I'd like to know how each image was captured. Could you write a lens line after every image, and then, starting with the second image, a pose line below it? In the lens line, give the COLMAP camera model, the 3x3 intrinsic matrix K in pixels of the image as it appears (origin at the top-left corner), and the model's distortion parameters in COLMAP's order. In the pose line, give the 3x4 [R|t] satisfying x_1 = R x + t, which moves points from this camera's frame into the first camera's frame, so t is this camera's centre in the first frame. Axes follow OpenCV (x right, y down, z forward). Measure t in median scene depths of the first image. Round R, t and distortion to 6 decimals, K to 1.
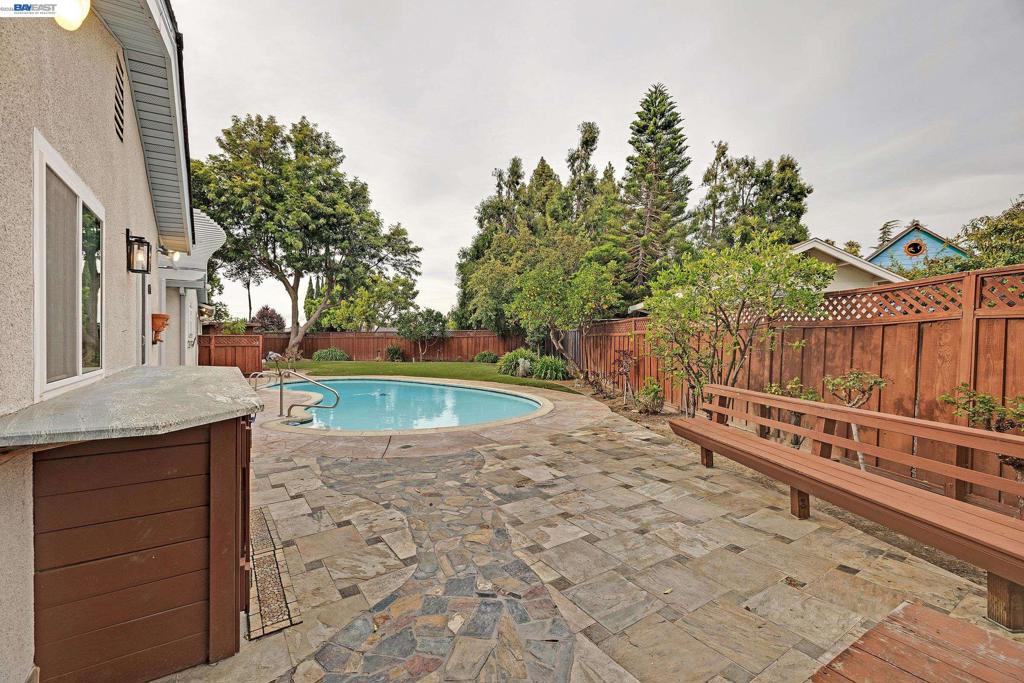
lens RADIAL K [[425.5, 0, 512.0], [0, 425.5, 341.5], [0, 0, 1]] dist [0.000369, 0.000072]
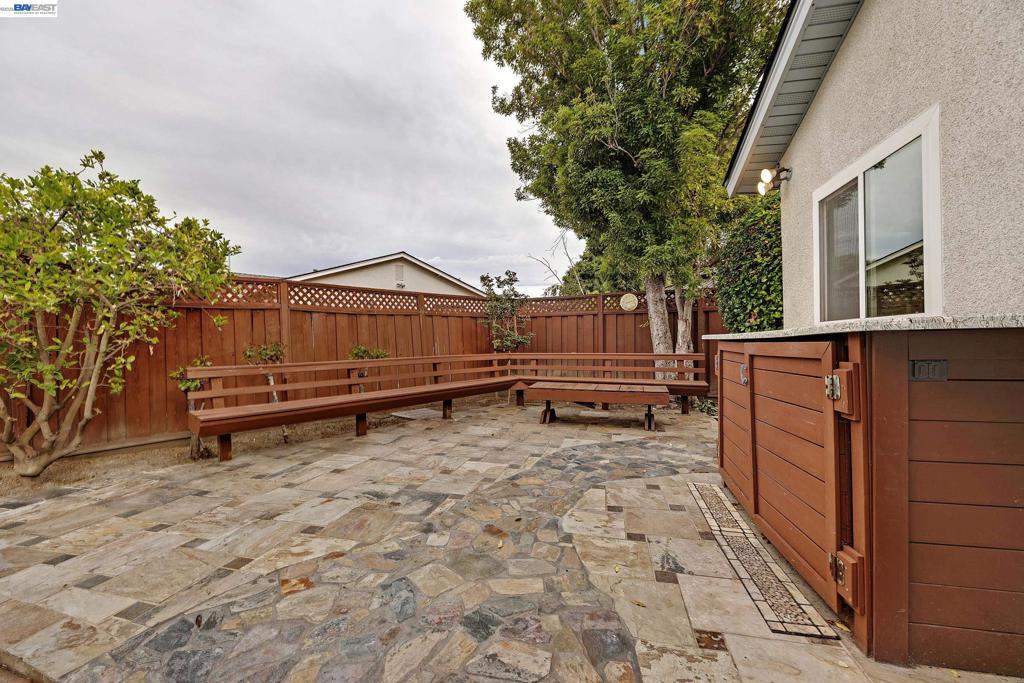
lens RADIAL K [[425.5, 0, 512.0], [0, 425.5, 341.5], [0, 0, 1]] dist [0.000369, 0.000072]
pose [[-0.677140, 0.004681, 0.735839, -0.682479], [0.012024, 0.999917, 0.004704, 0.072083], [-0.735756, 0.012033, -0.677140, 1.421522]]
